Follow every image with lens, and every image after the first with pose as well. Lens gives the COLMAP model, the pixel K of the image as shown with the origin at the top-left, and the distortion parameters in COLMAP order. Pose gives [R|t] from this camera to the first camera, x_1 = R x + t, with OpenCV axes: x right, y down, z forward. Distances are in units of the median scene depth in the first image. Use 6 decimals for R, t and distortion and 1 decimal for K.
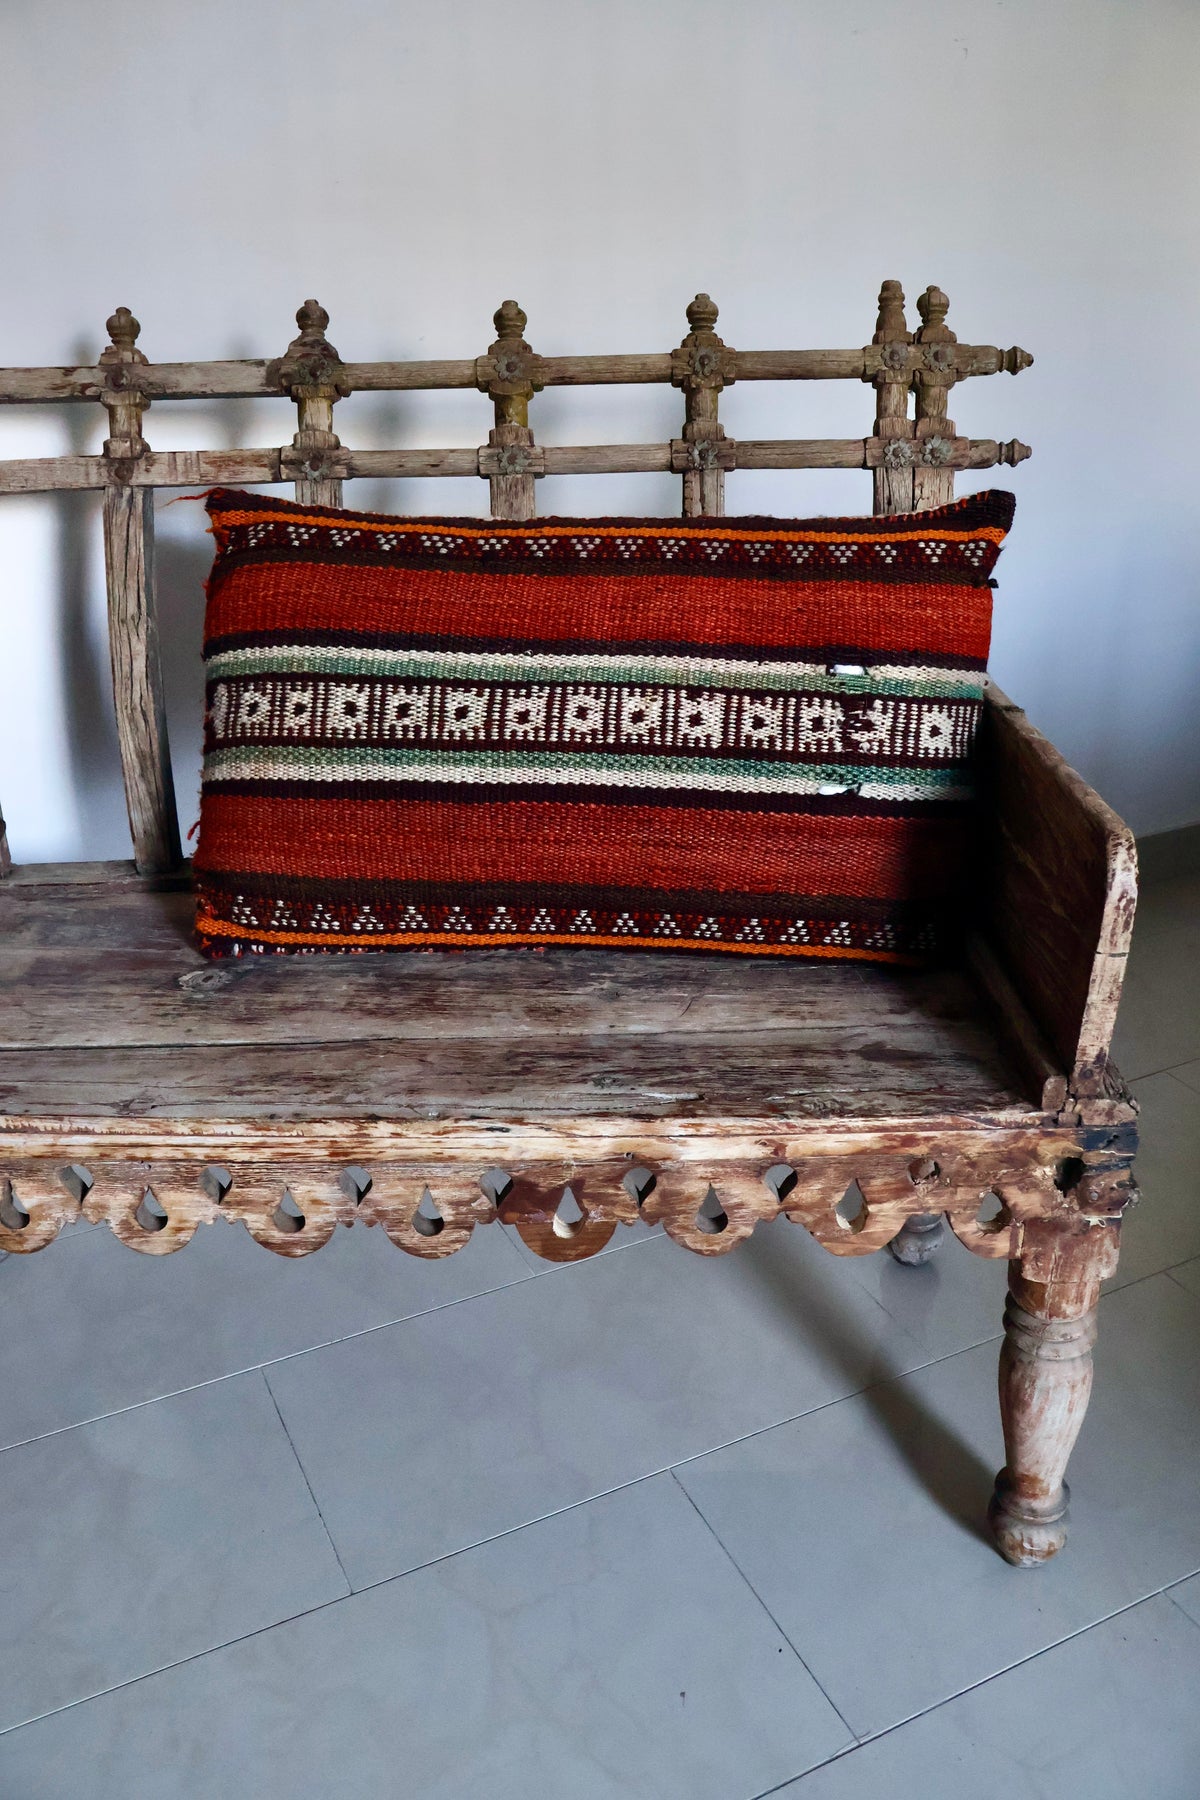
lens RADIAL K [[1496.9, 0, 609.6], [0, 1496.9, 906.7], [0, 0, 1]] dist [-0.003833, 0.000981]
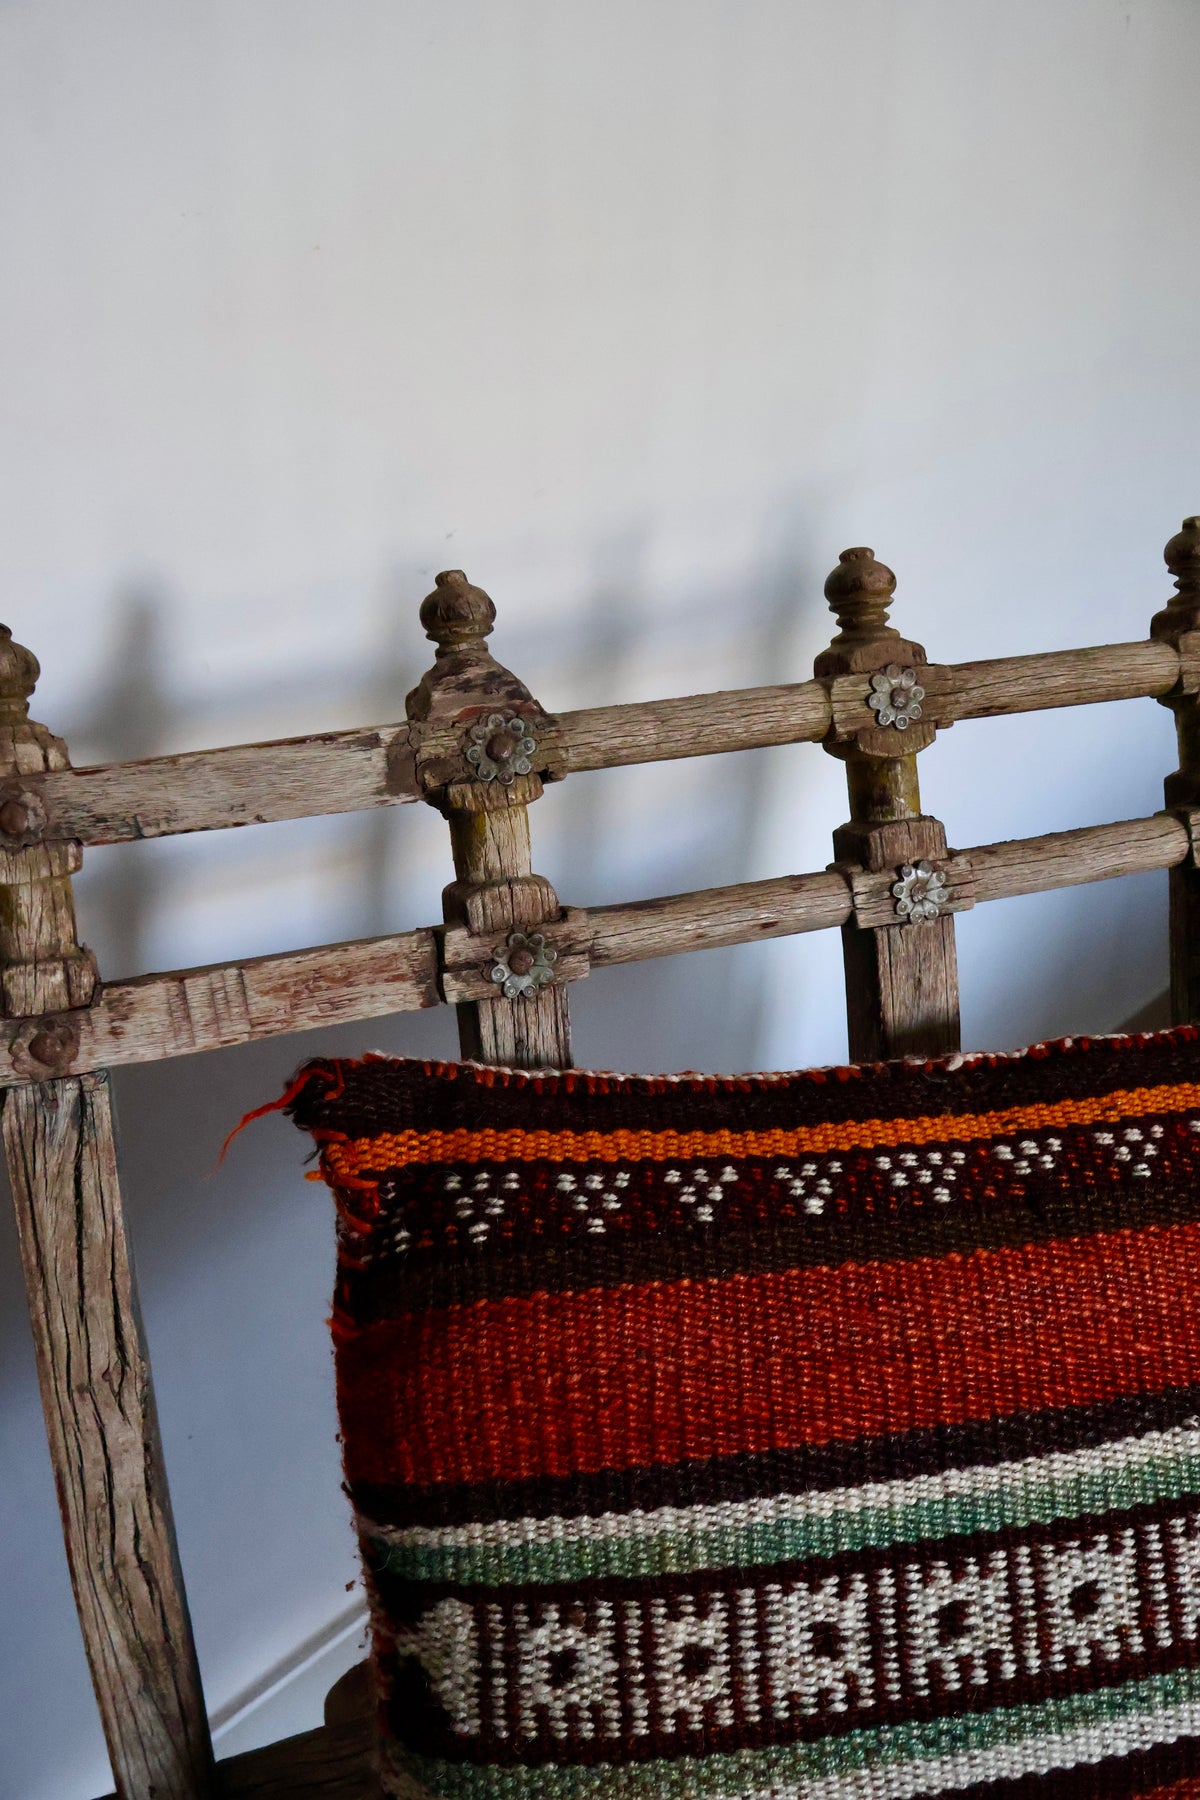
lens RADIAL K [[1492.2, 0, 608.3], [0, 1492.2, 897.9], [0, 0, 1]] dist [-0.005848, 0.006229]
pose [[0.941452, -0.125153, 0.313057, -0.334946], [0.111894, 0.991904, 0.060046, -0.369024], [-0.318038, -0.021501, 0.947834, 0.639383]]
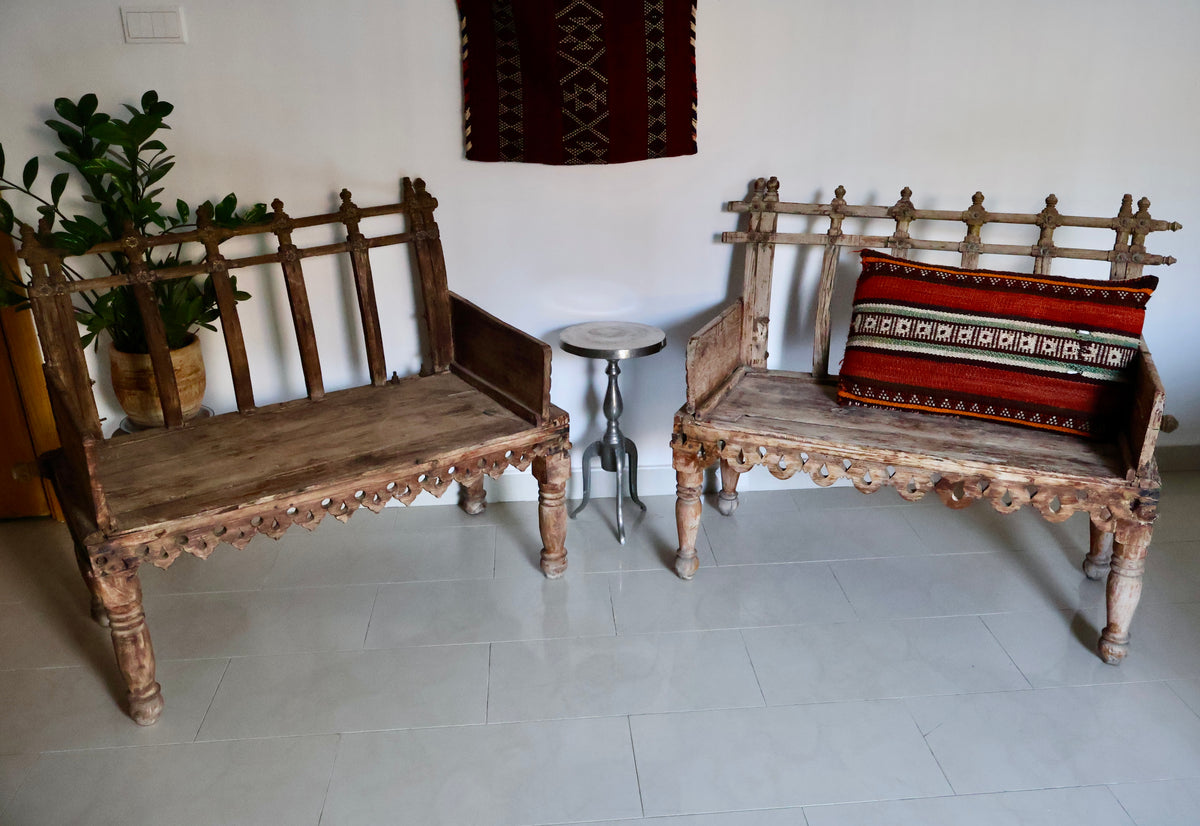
lens RADIAL K [[1033.6, 0, 621.8], [0, 1033.6, 411.6], [0, 0, 1]] dist [-0.000119, 0.007678]
pose [[0.933659, 0.137297, -0.330802, 0.007048], [-0.159258, 0.986423, -0.040084, 0.209668], [0.320807, 0.090107, 0.942849, -1.126544]]
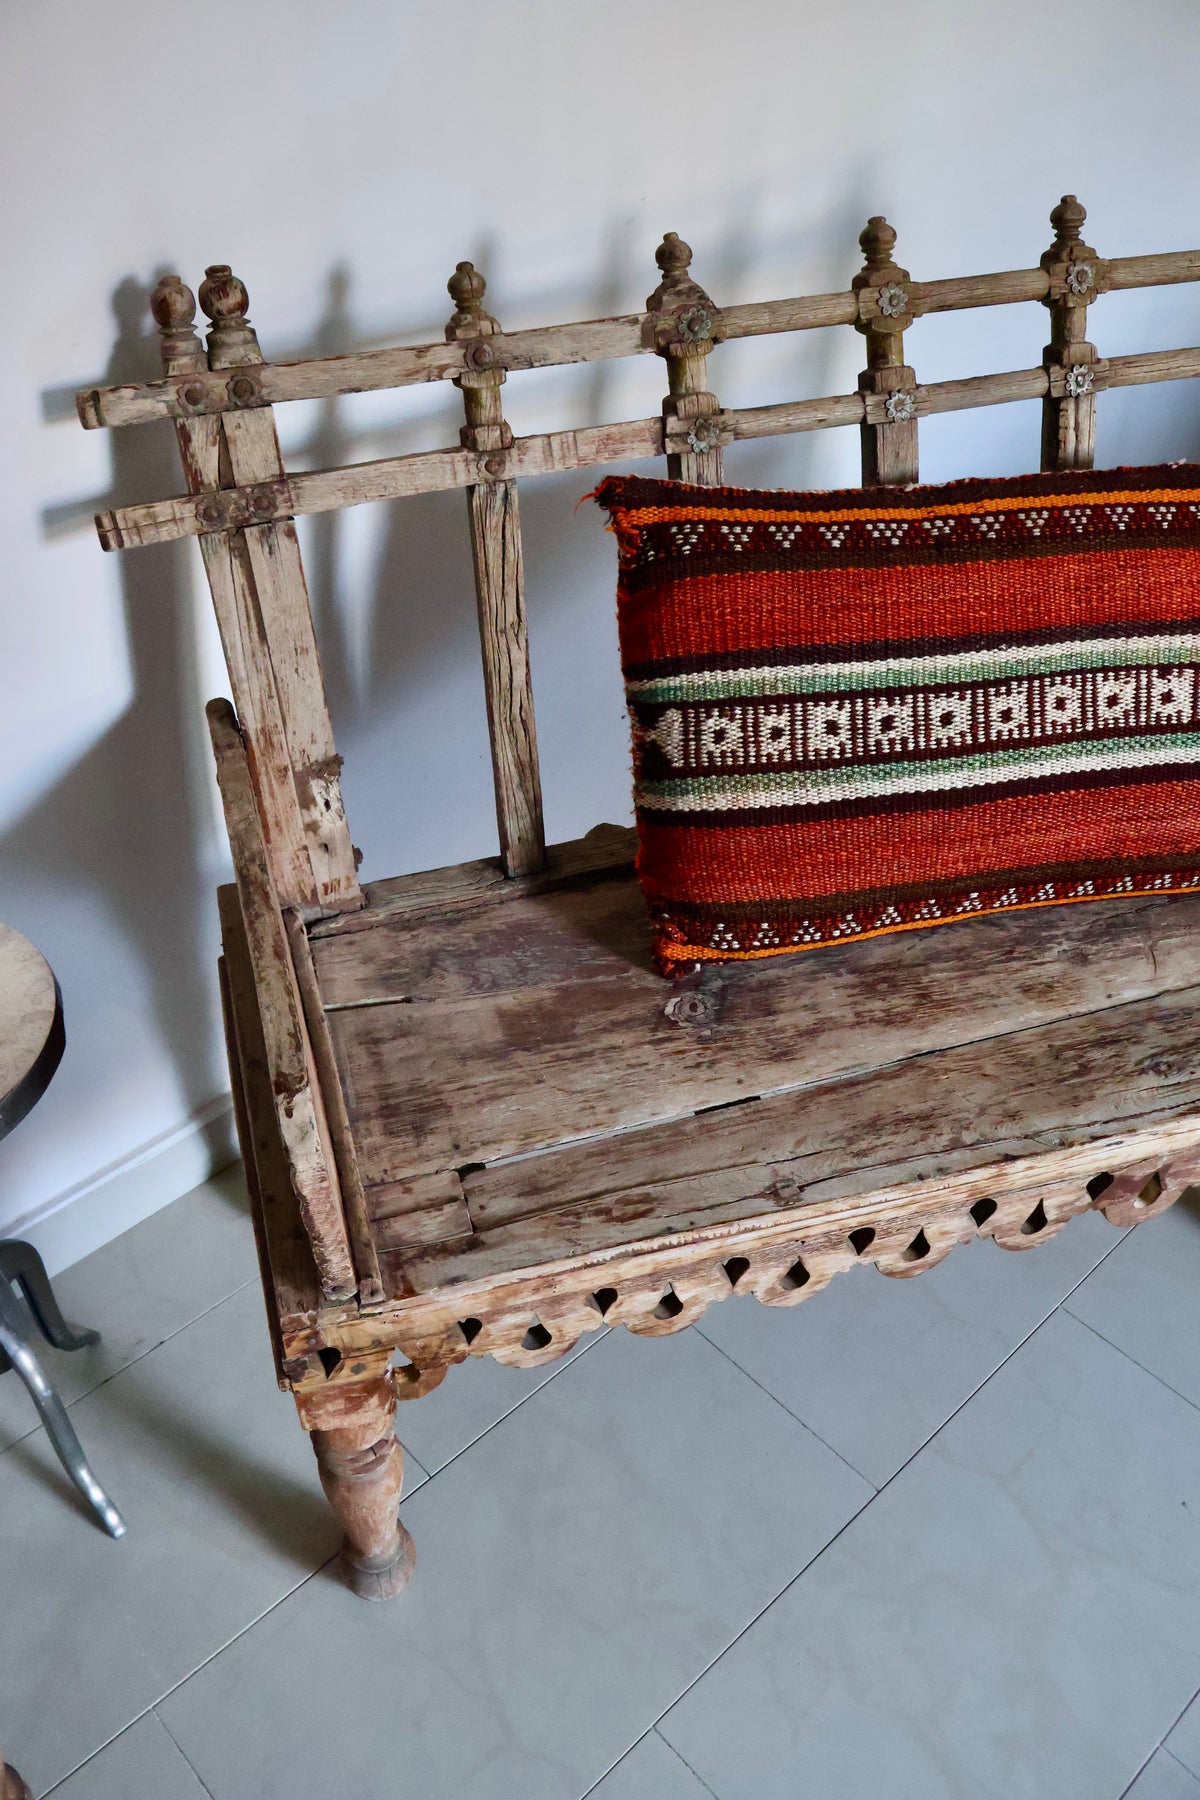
lens RADIAL K [[1496.9, 0, 609.6], [0, 1496.9, 906.7], [0, 0, 1]] dist [-0.003833, 0.000981]
pose [[0.955758, -0.179723, 0.232865, -0.560257], [0.107584, 0.950371, 0.291925, -0.322257], [-0.273774, -0.253957, 0.927660, 0.114849]]
